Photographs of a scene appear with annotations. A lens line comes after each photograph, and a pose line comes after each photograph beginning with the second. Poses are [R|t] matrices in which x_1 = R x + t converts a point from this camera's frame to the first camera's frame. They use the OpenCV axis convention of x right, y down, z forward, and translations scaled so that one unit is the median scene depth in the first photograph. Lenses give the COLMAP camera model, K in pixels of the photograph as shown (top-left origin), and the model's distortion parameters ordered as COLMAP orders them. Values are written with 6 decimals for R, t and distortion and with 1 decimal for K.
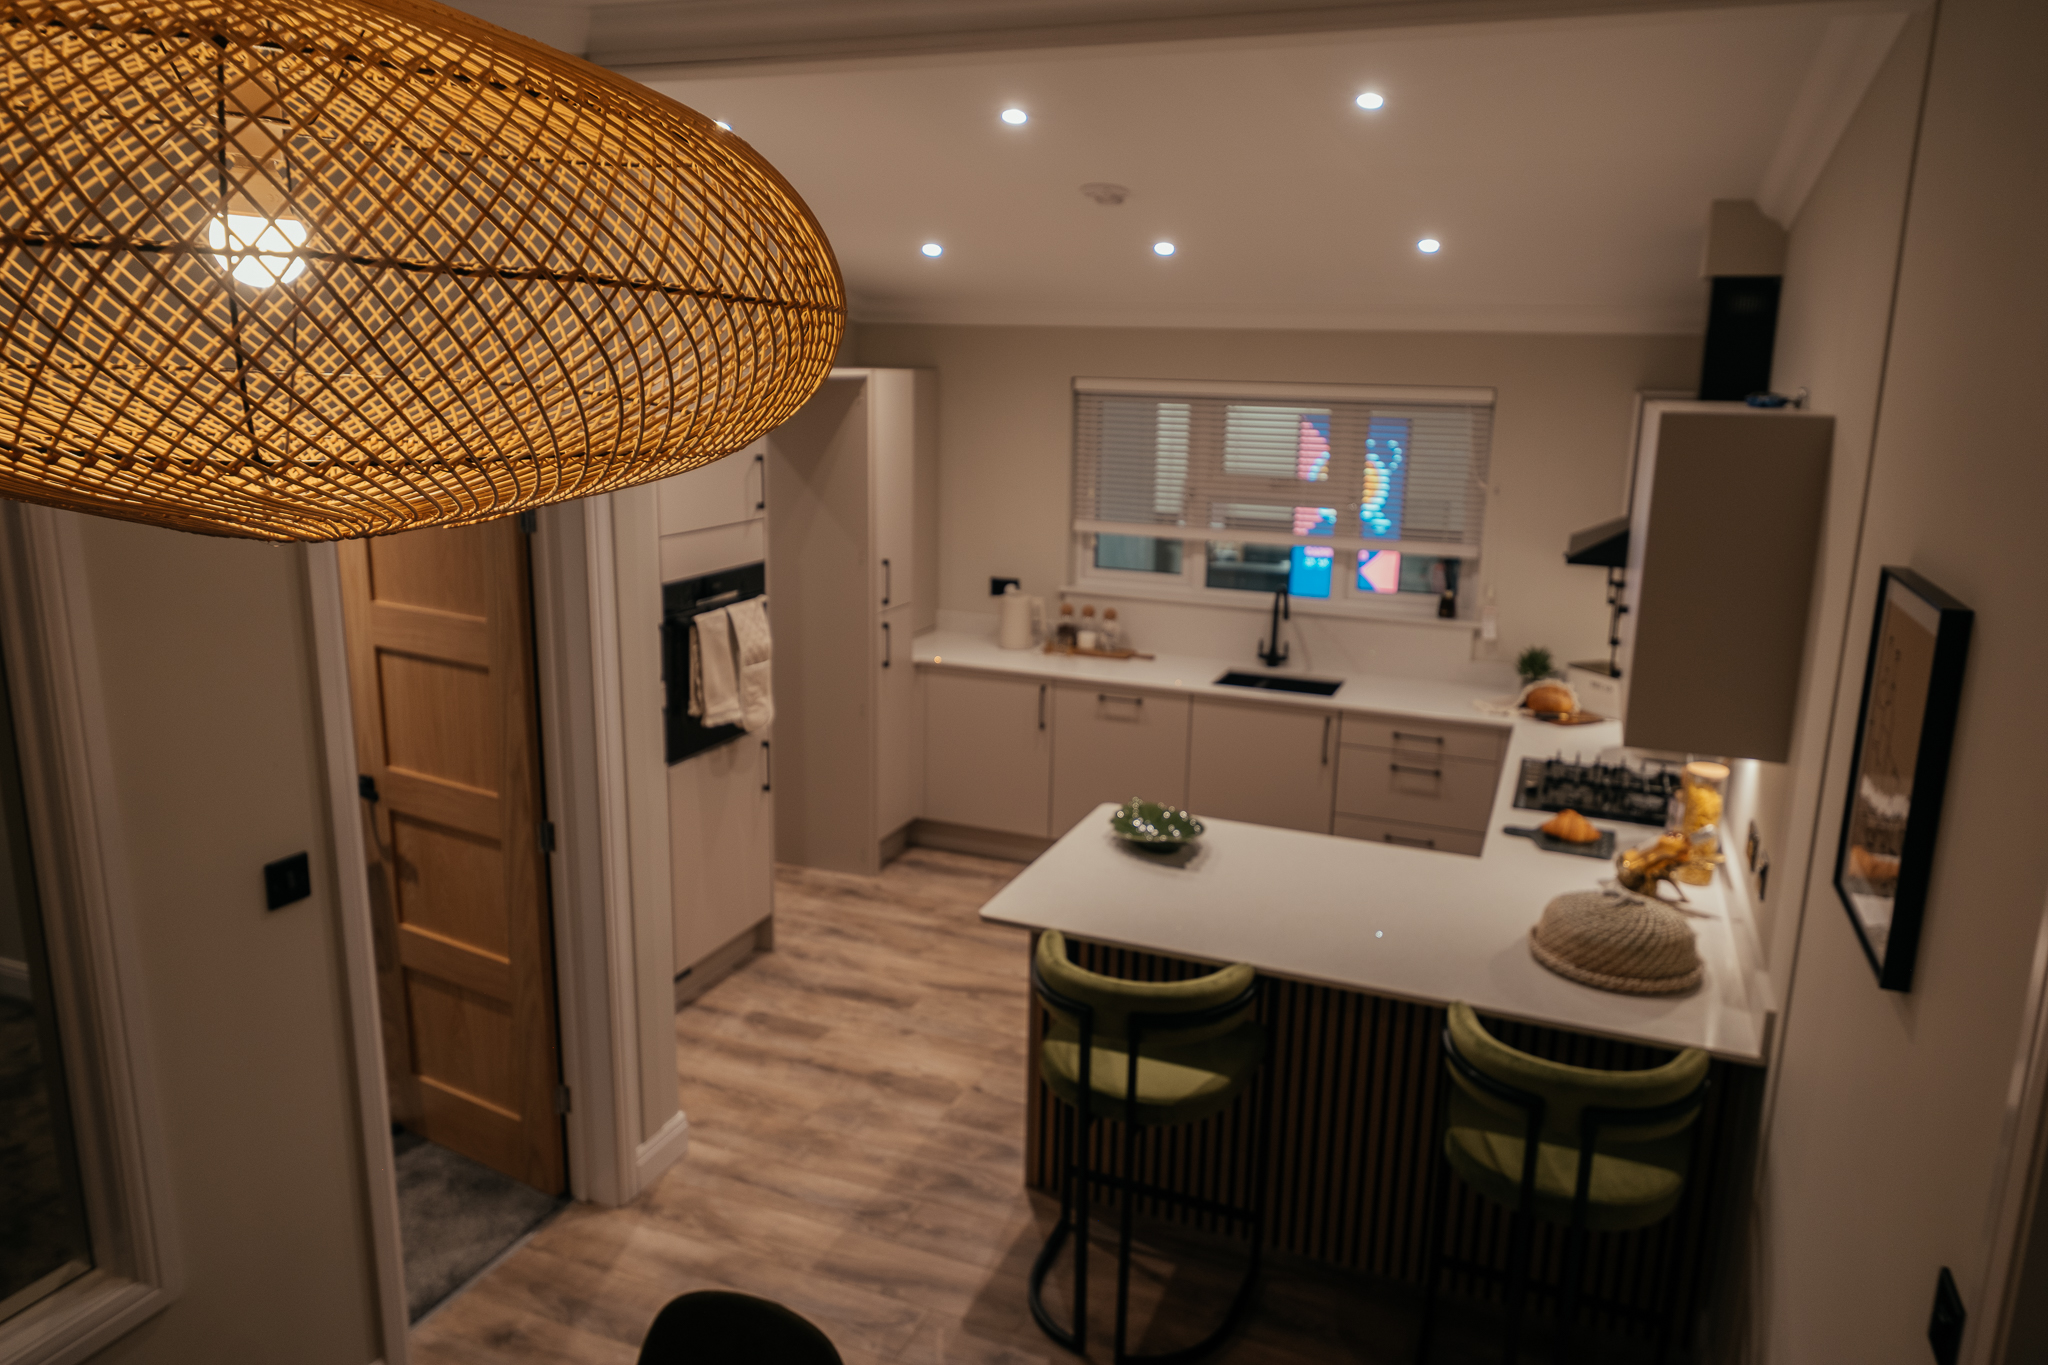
lens RADIAL K [[1401.1, 0, 1030.1], [0, 1401.1, 679.4], [0, 0, 1]] dist [-0.005019, -0.000472]
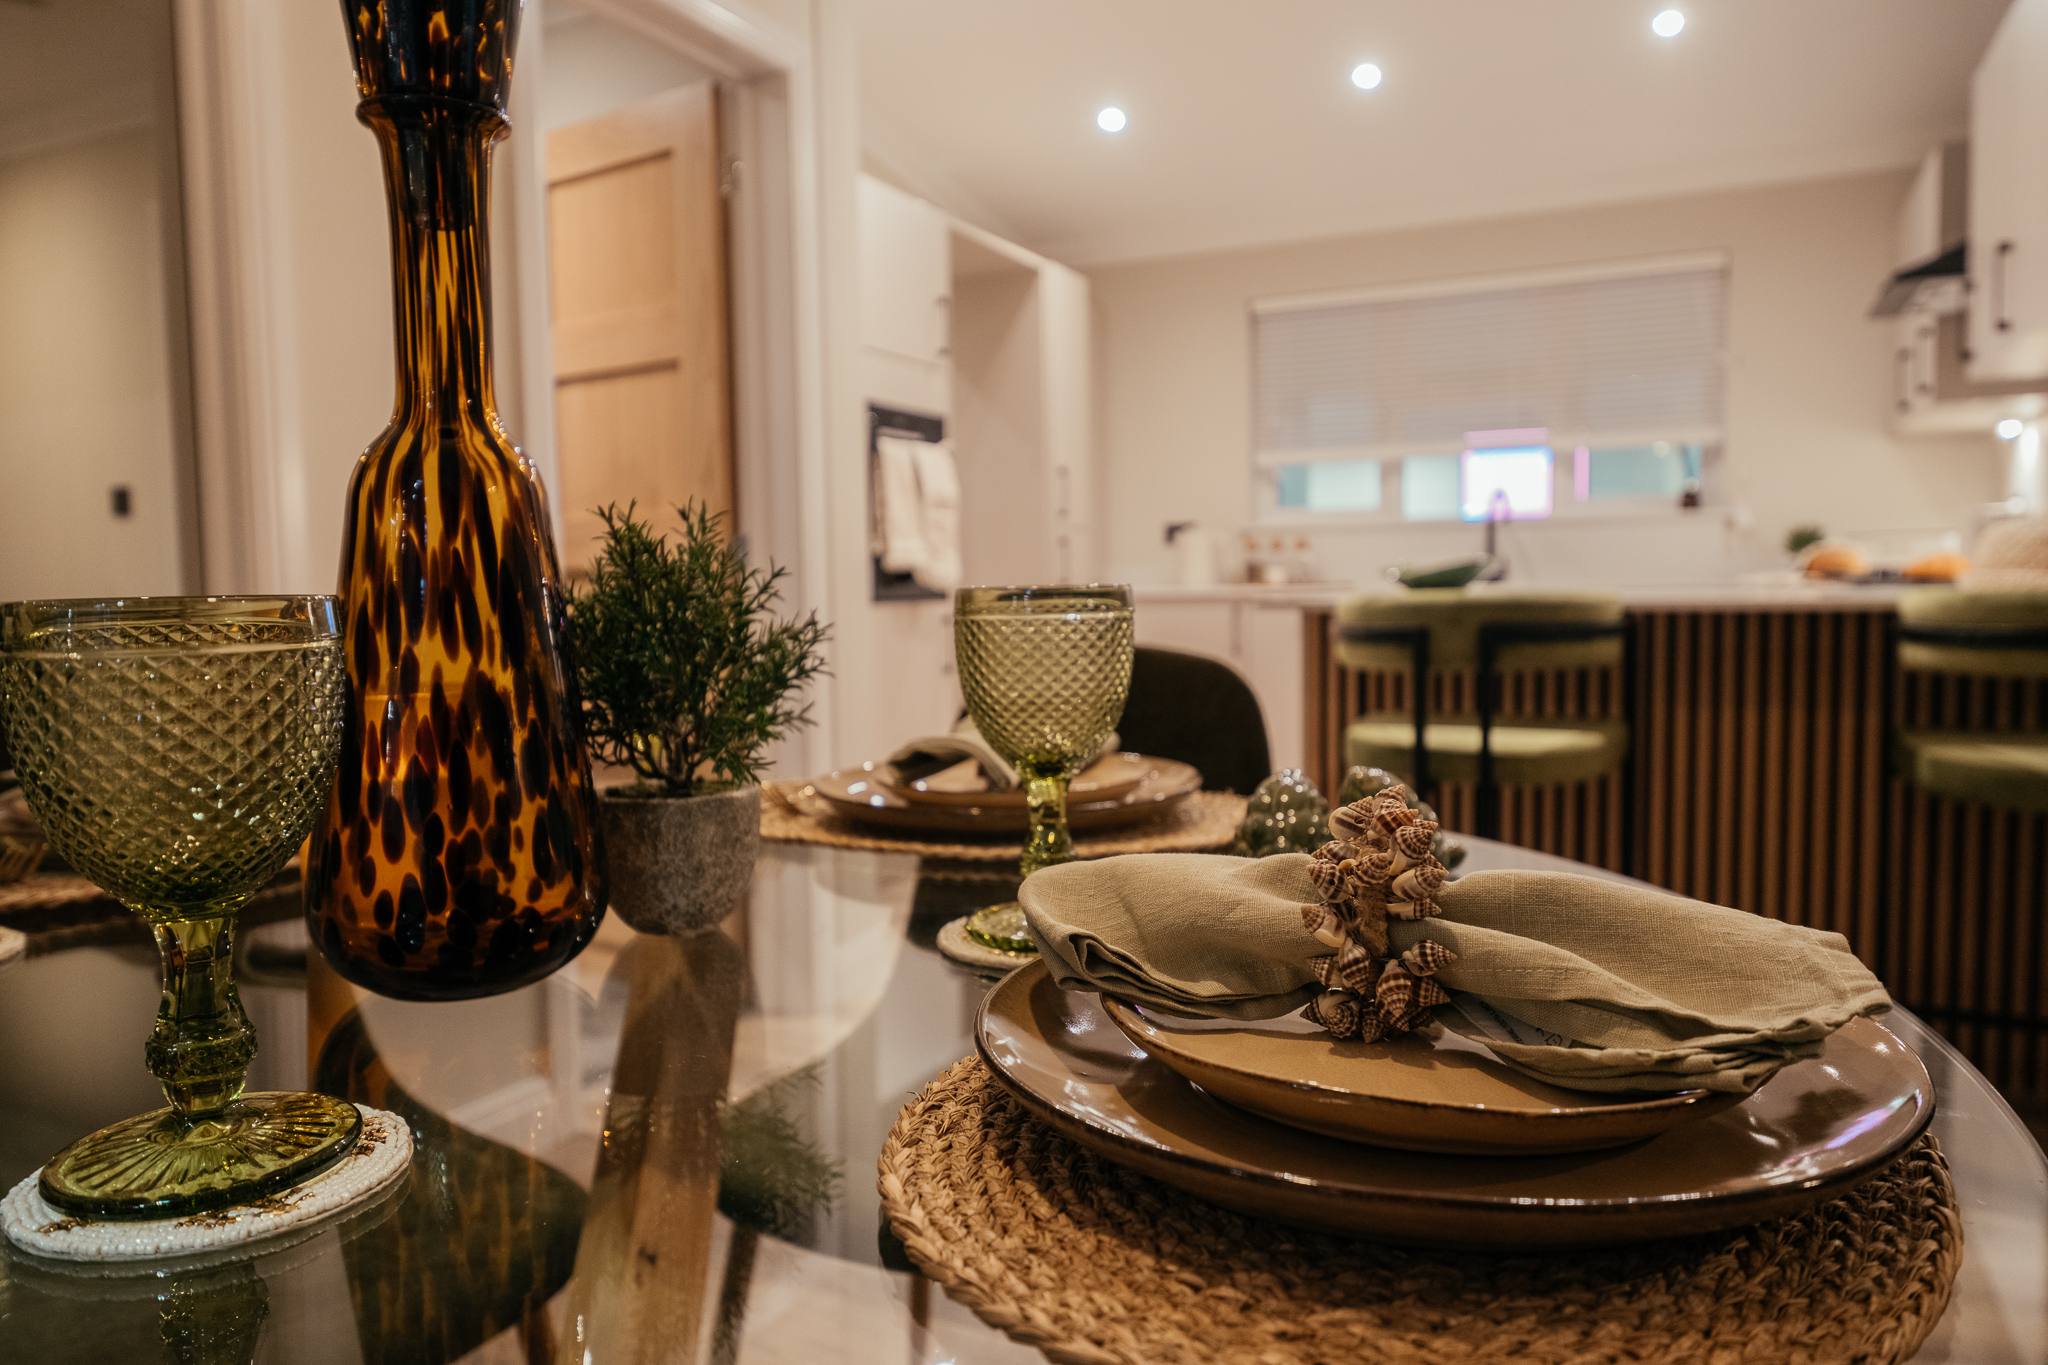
lens RADIAL K [[1414.4, 0, 1031.6], [0, 1414.4, 652.0], [0, 0, 1]] dist [-0.004292, -0.000255]
pose [[0.997636, -0.028527, -0.062514, -0.068230], [0.017684, 0.985699, -0.167586, 0.189961], [0.066401, 0.166084, 0.983873, 0.104237]]
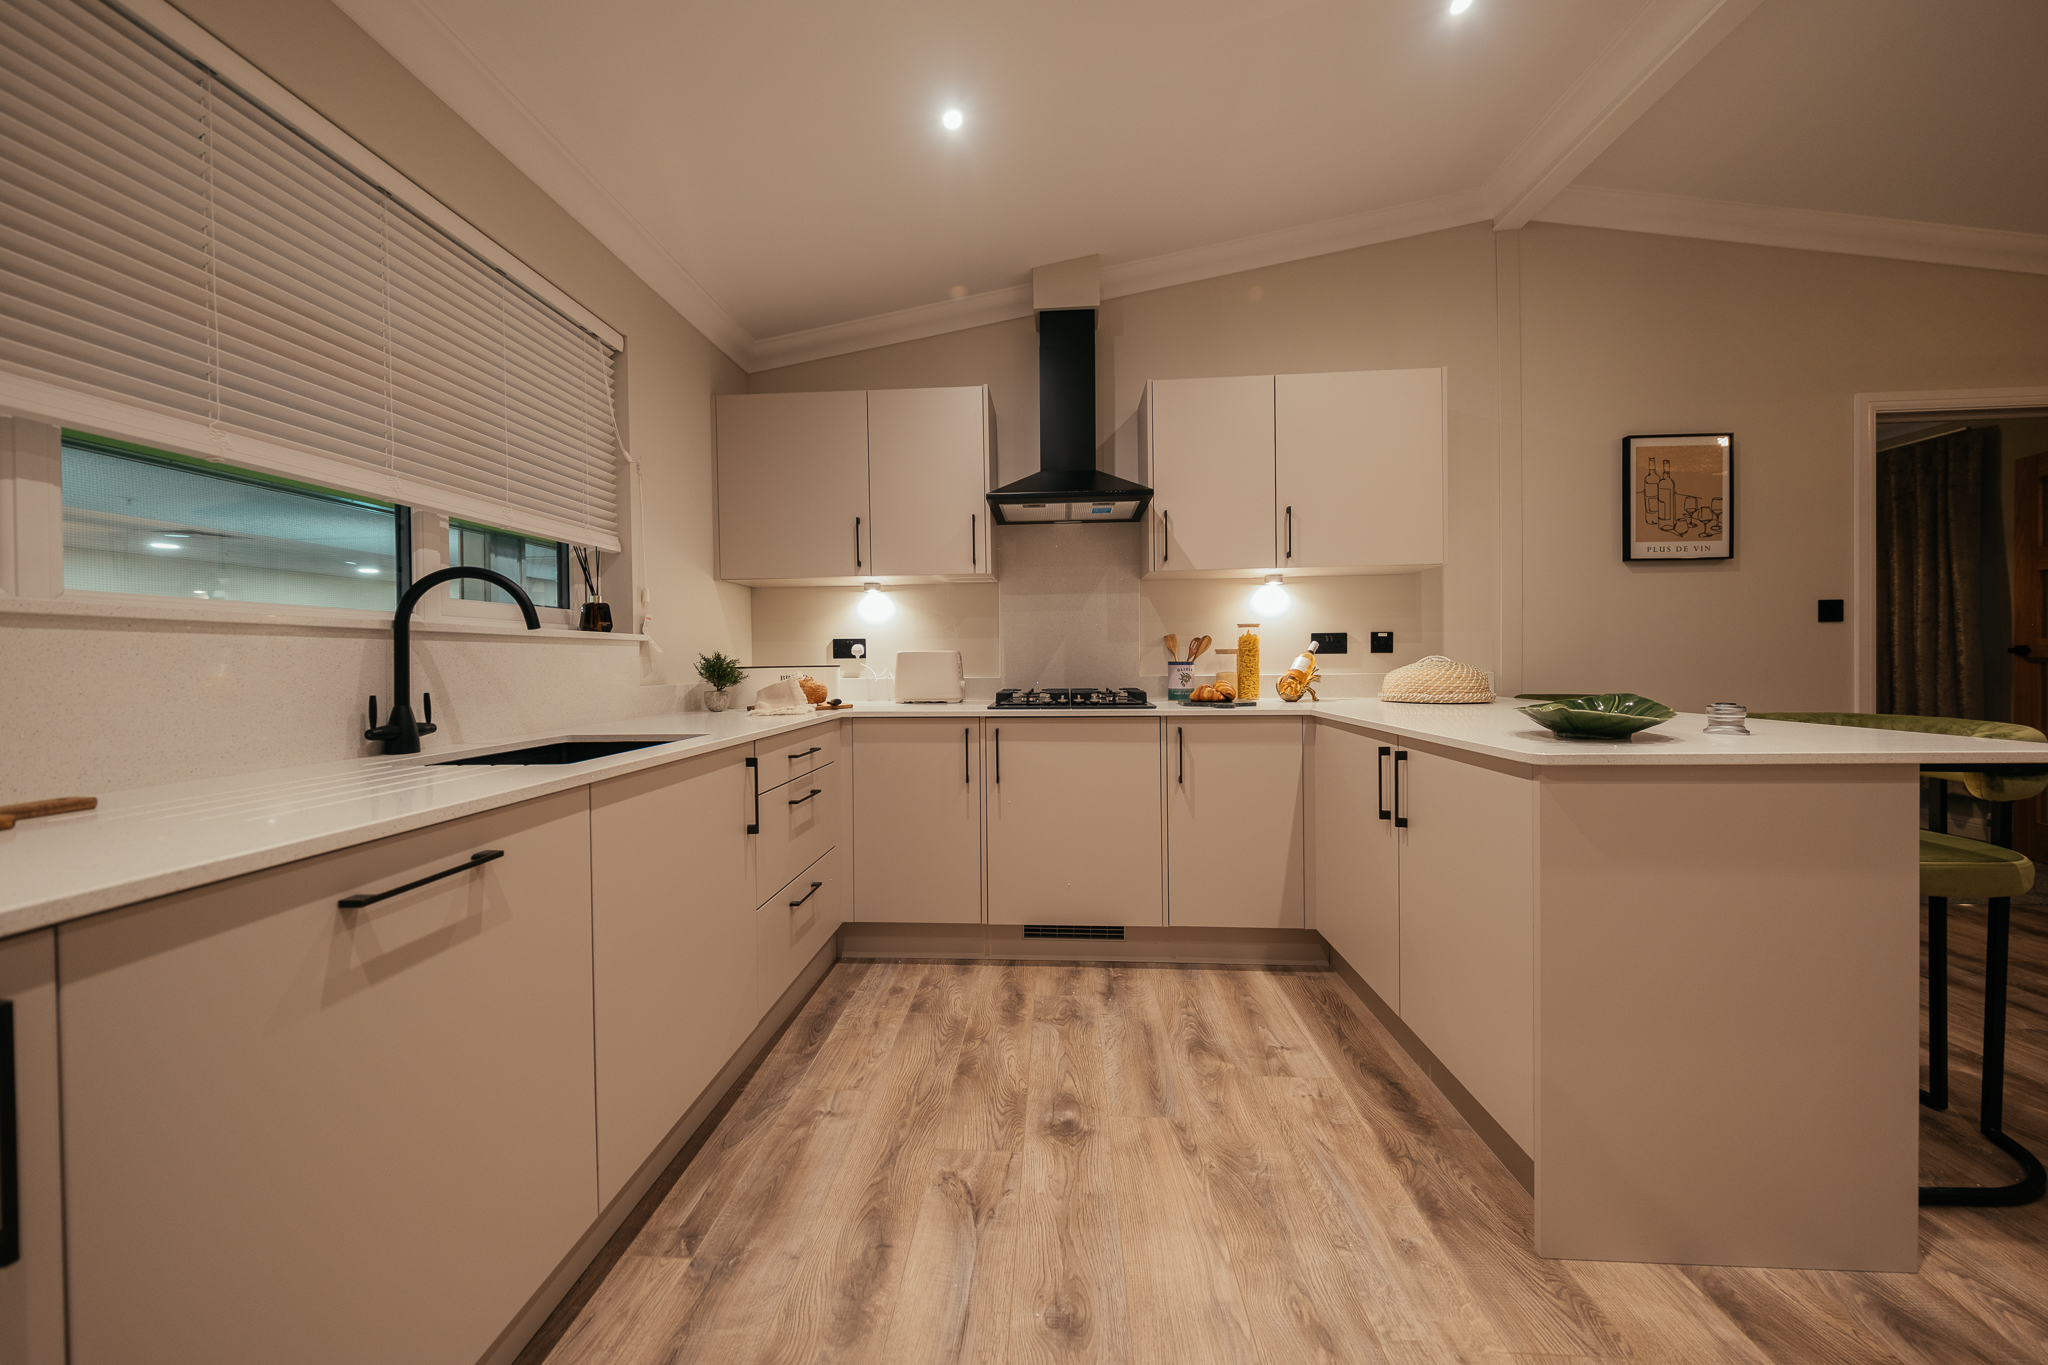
lens RADIAL K [[687.2, 0, 1011.0], [0, 687.2, 668.2], [0, 0, 1]] dist [-0.000338, 0.000088]
pose [[-0.310422, -0.029603, 0.950138, -0.108365], [0.218452, 0.970543, 0.101610, -0.015913], [-0.925158, 0.239101, -0.294811, 0.929569]]
